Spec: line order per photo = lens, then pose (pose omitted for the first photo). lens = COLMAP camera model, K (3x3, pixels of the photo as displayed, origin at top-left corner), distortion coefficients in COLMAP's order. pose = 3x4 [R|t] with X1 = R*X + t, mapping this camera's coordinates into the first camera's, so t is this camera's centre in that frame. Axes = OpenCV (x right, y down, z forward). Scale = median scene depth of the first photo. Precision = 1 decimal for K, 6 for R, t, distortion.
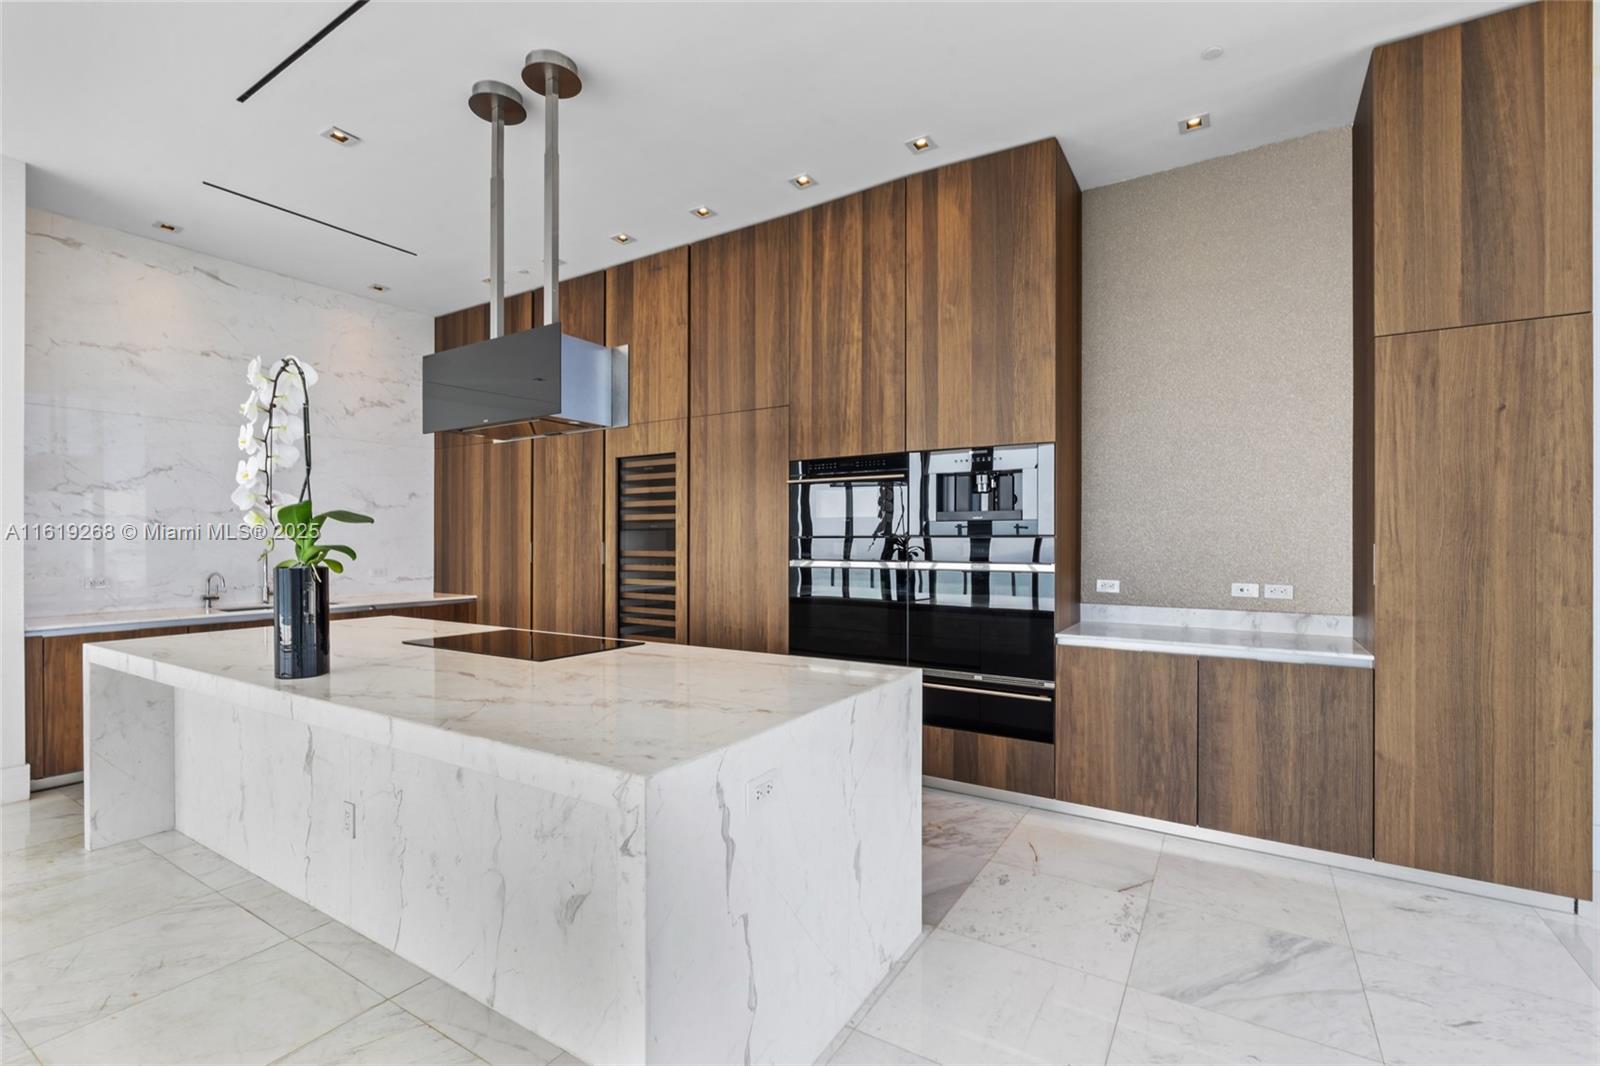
lens RADIAL K [[707.4, 0, 803.0], [0, 707.4, 537.1], [0, 0, 1]] dist [0.000822, -0.001159]
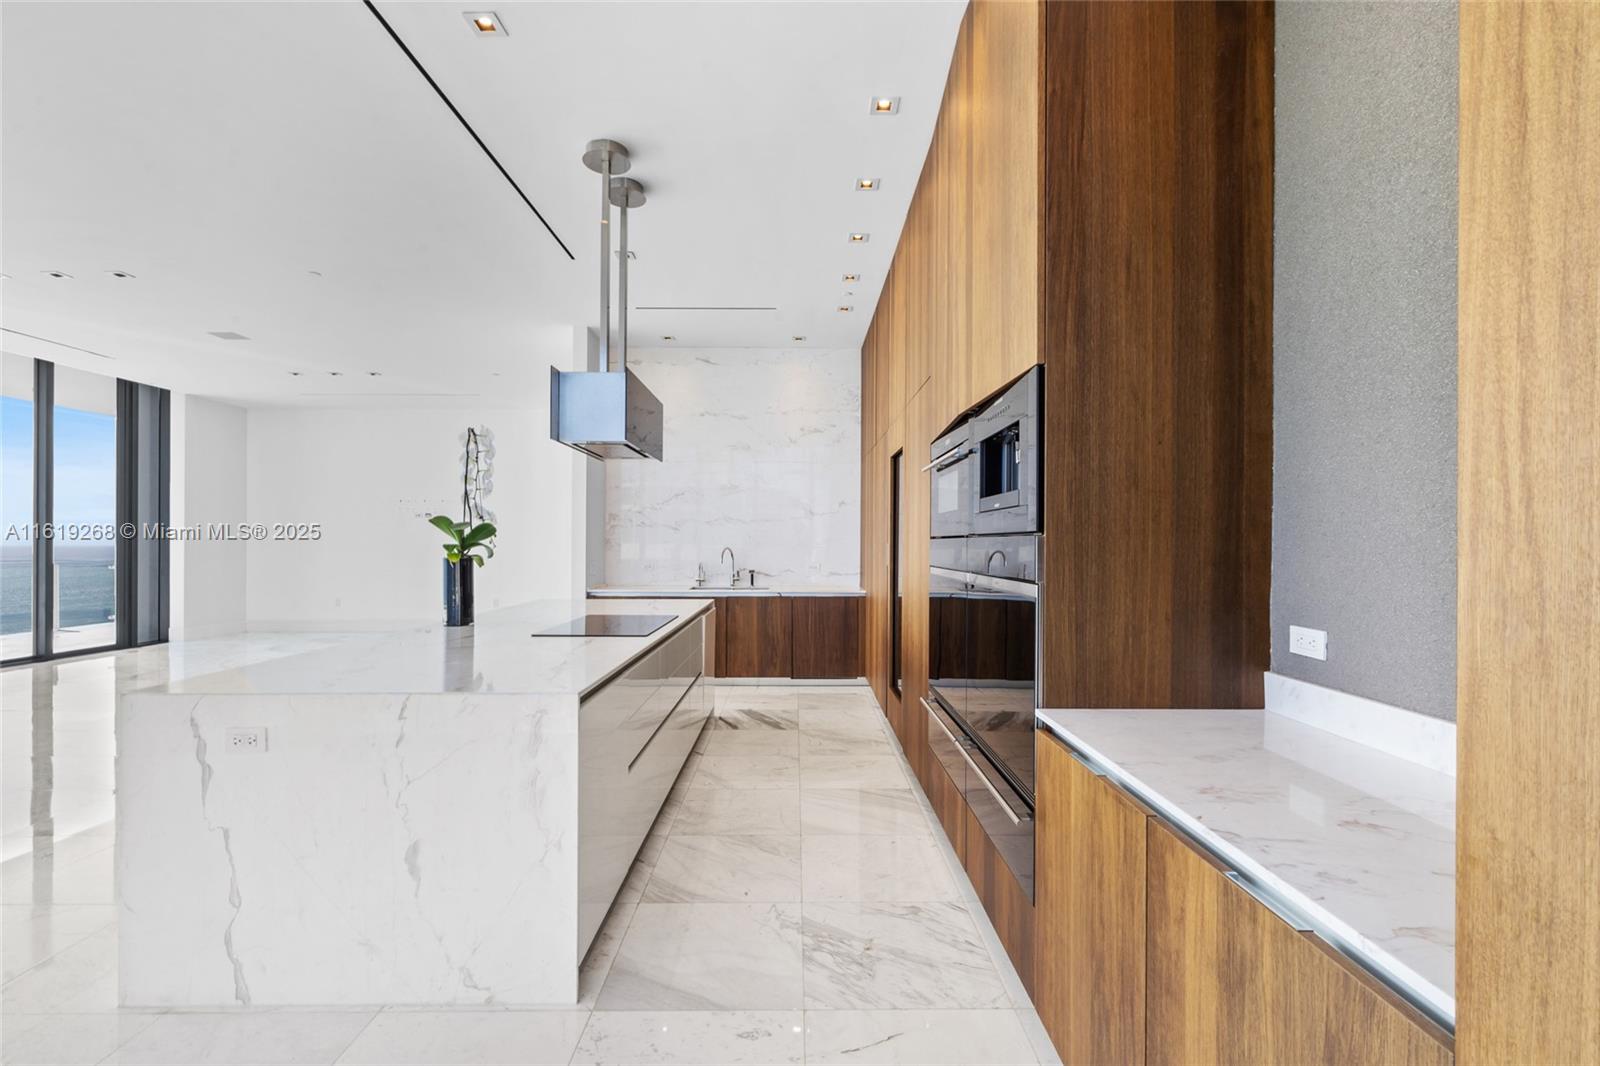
lens RADIAL K [[707.4, 0, 801.6], [0, 707.4, 537.3], [0, 0, 1]] dist [0.000822, -0.001159]
pose [[0.535404, -0.006764, -0.844569, 0.683006], [0.006265, 0.999972, -0.004037, 0.003905], [0.844573, -0.003130, 0.535432, 0.515594]]
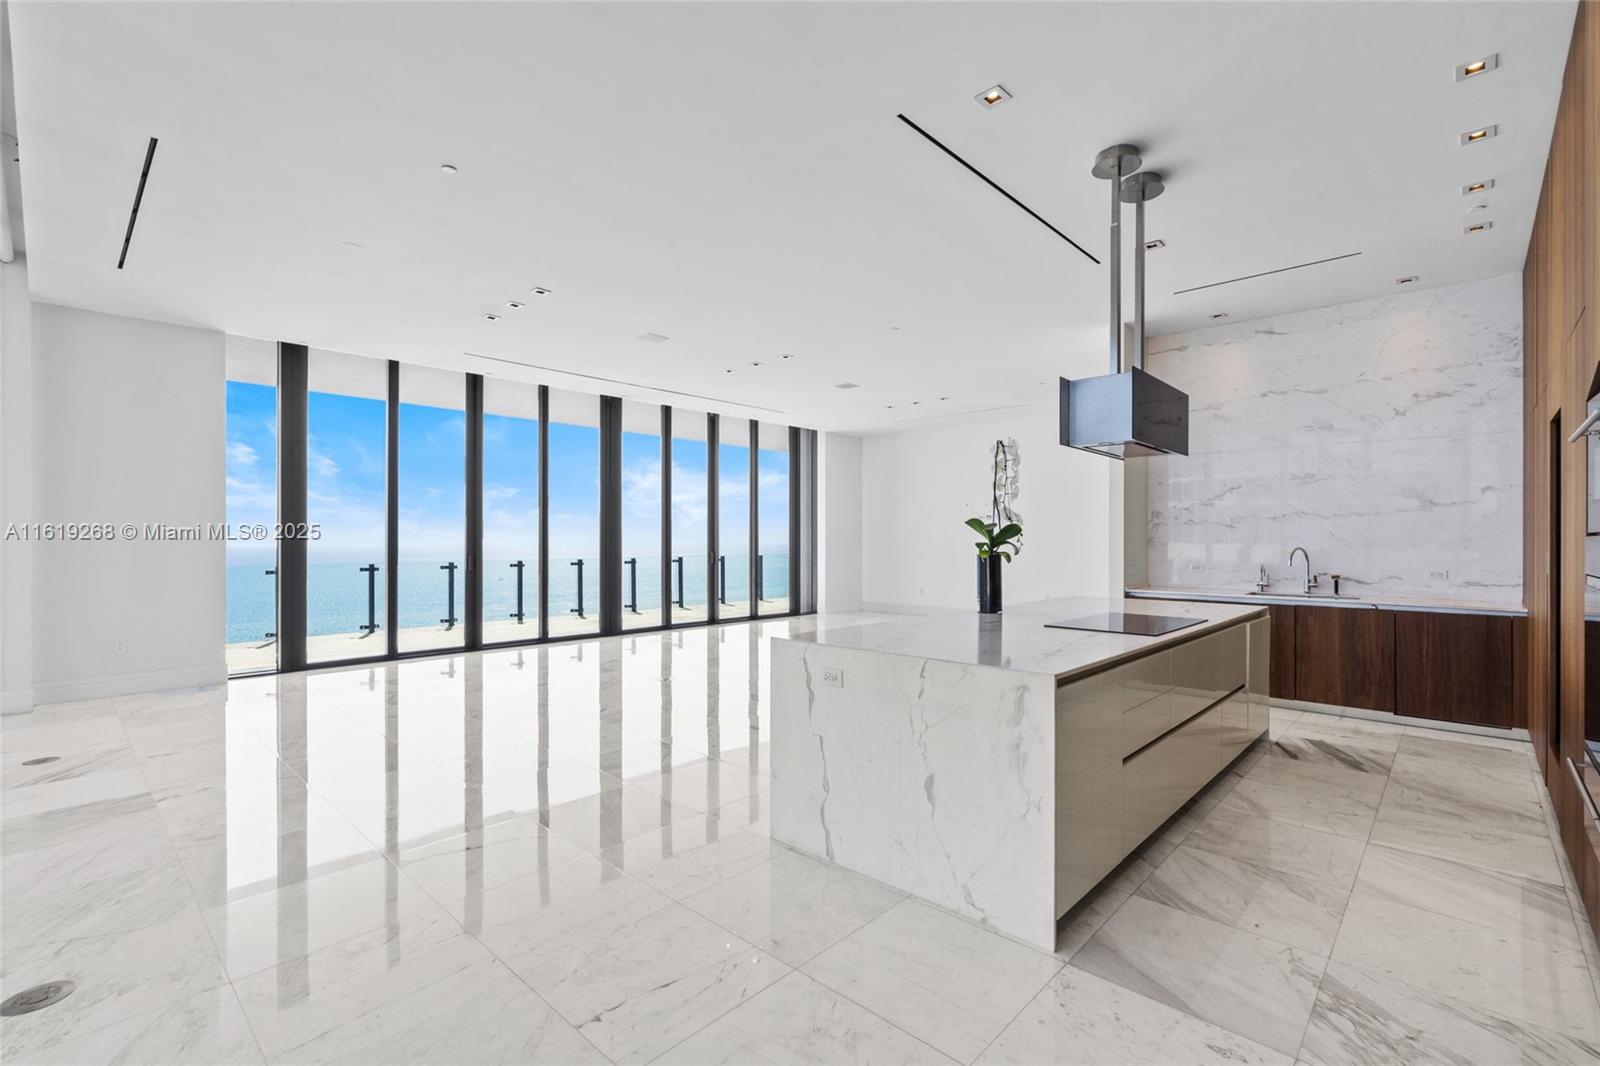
lens RADIAL K [[707.4, 0, 803.5], [0, 707.4, 538.8], [0, 0, 1]] dist [0.000822, -0.001159]
pose [[-0.192826, -0.004011, -0.981225, 0.772236], [0.005209, 0.999973, -0.005111, 0.004865], [0.981219, -0.006097, -0.192800, 0.568996]]
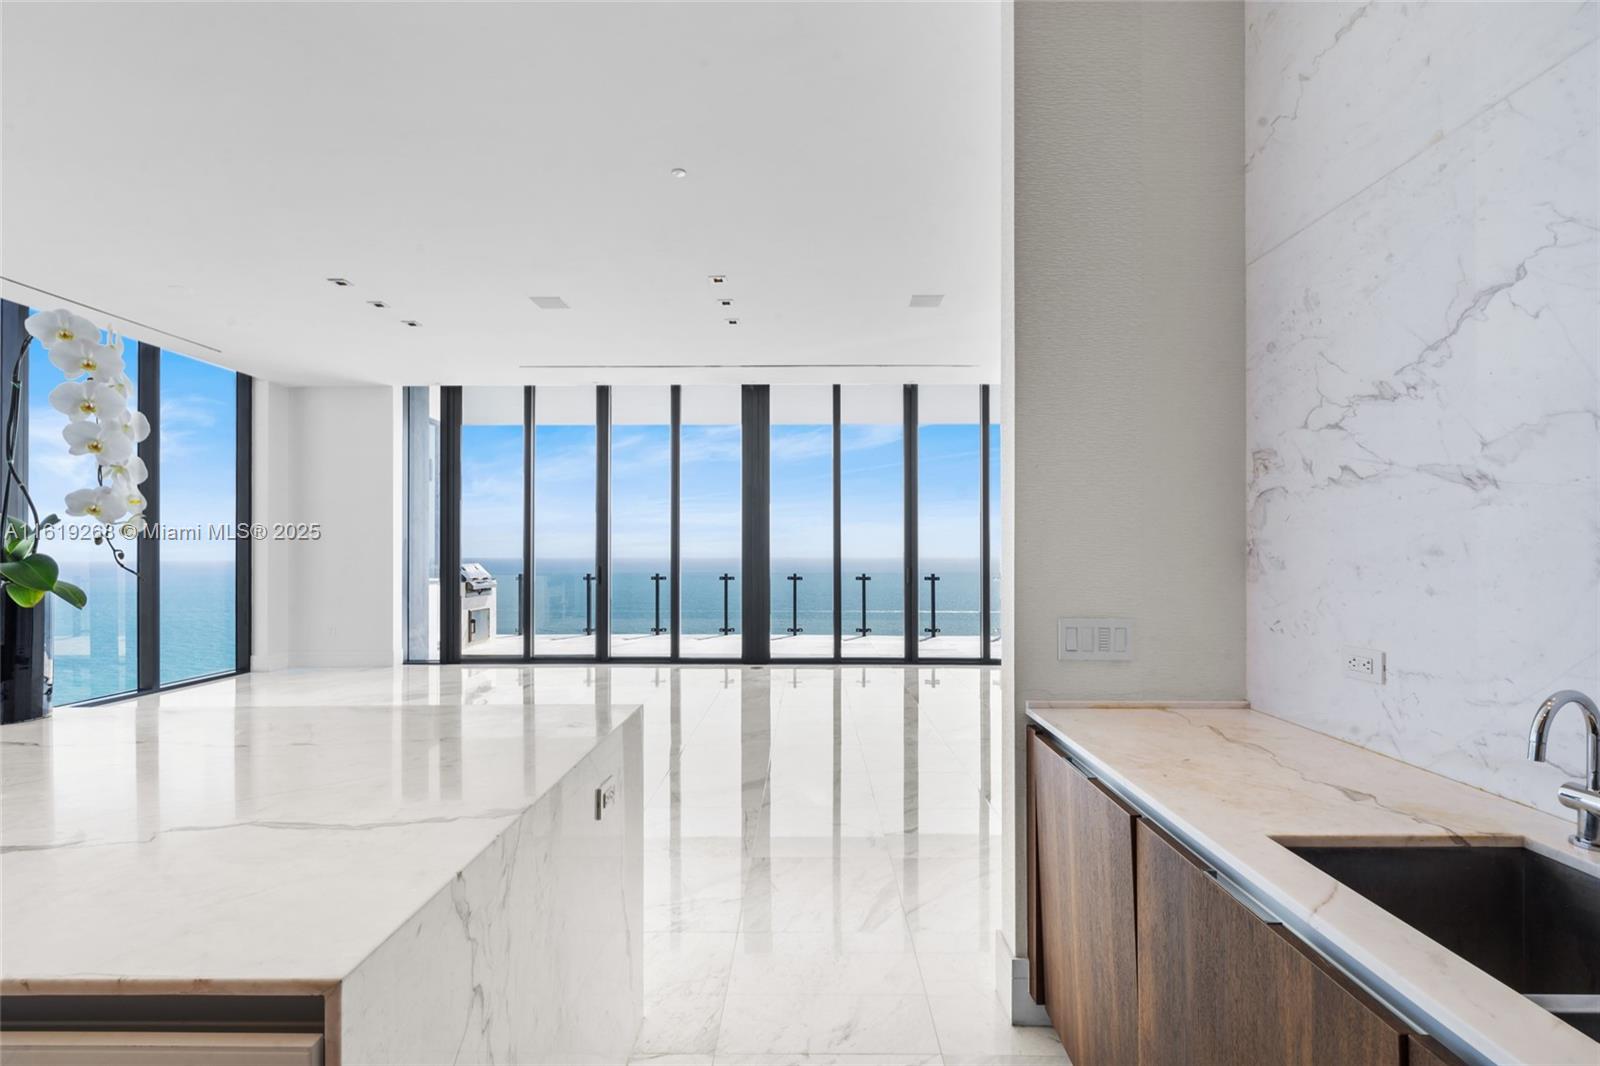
lens RADIAL K [[707.4, 0, 805.7], [0, 707.4, 541.2], [0, 0, 1]] dist [0.000822, -0.001159]
pose [[-0.856164, -0.009263, -0.516621, -0.713271], [0.002307, 0.999761, -0.021748, 0.008025], [0.516699, -0.019812, -0.855938, 1.418652]]
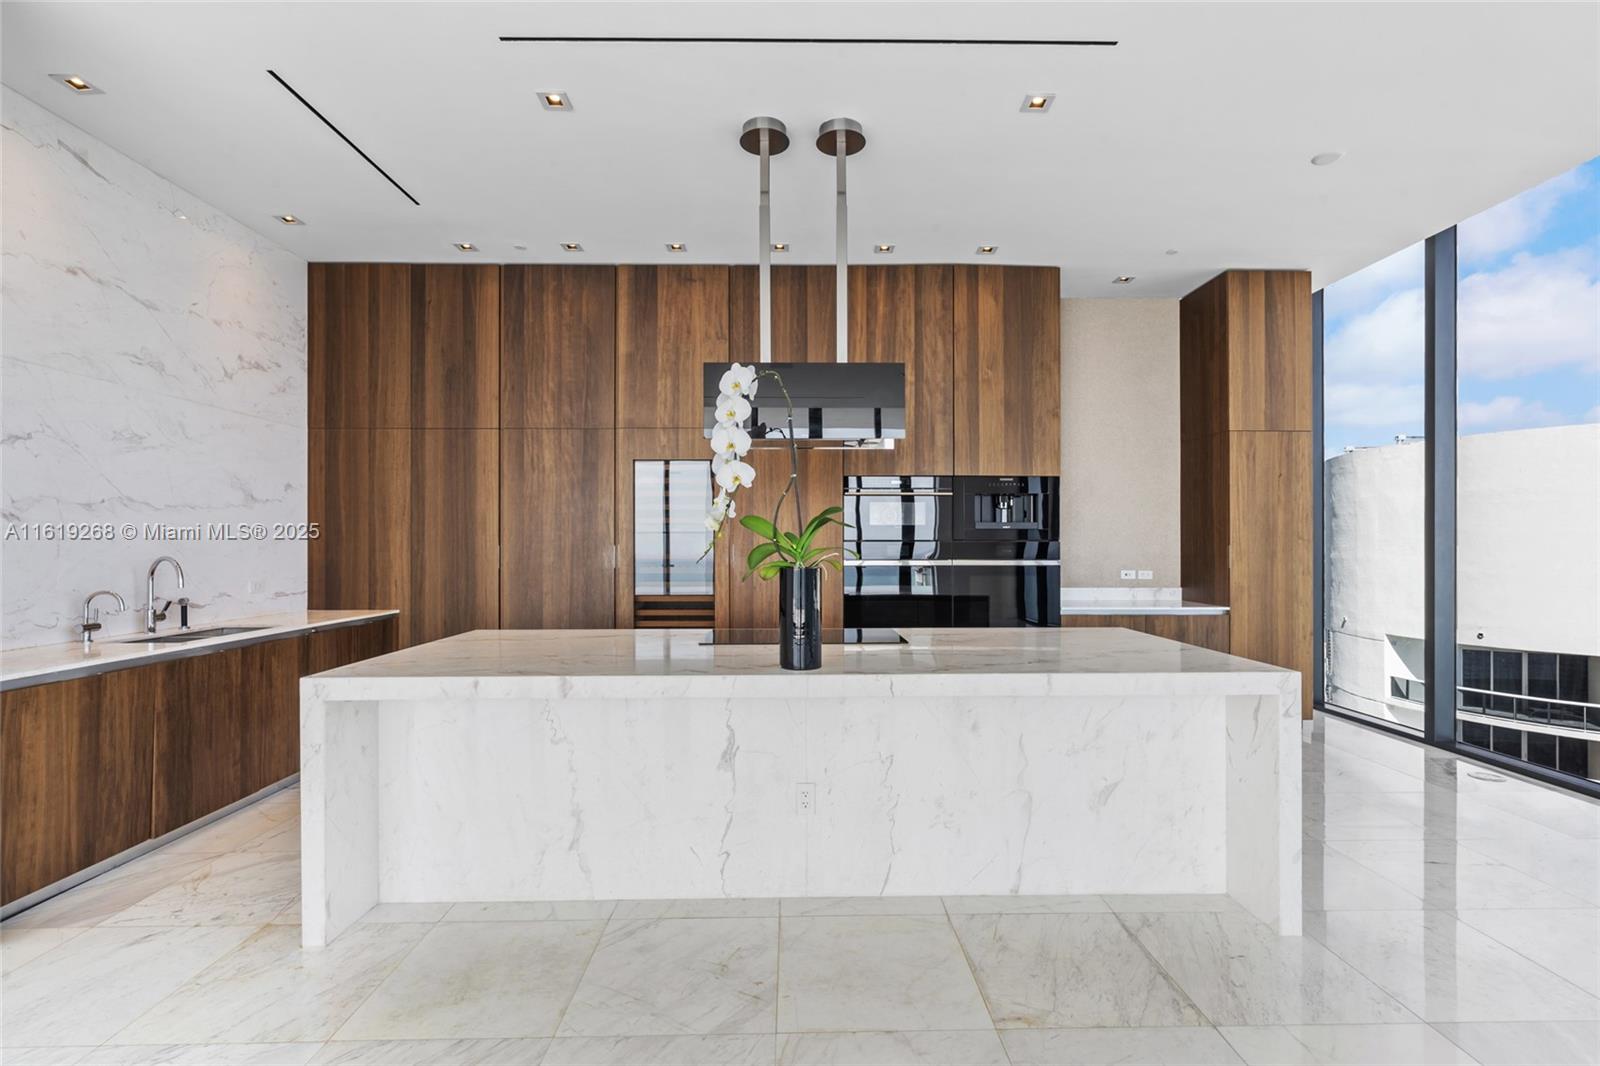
lens RADIAL K [[707.4, 0, 807.2], [0, 707.4, 541.7], [0, 0, 1]] dist [0.000822, -0.001159]
pose [[0.839142, 0.000495, 0.543912, -0.827385], [-0.002005, 0.999996, 0.002183, -0.000818], [-0.543909, -0.002922, 0.839139, 0.053504]]
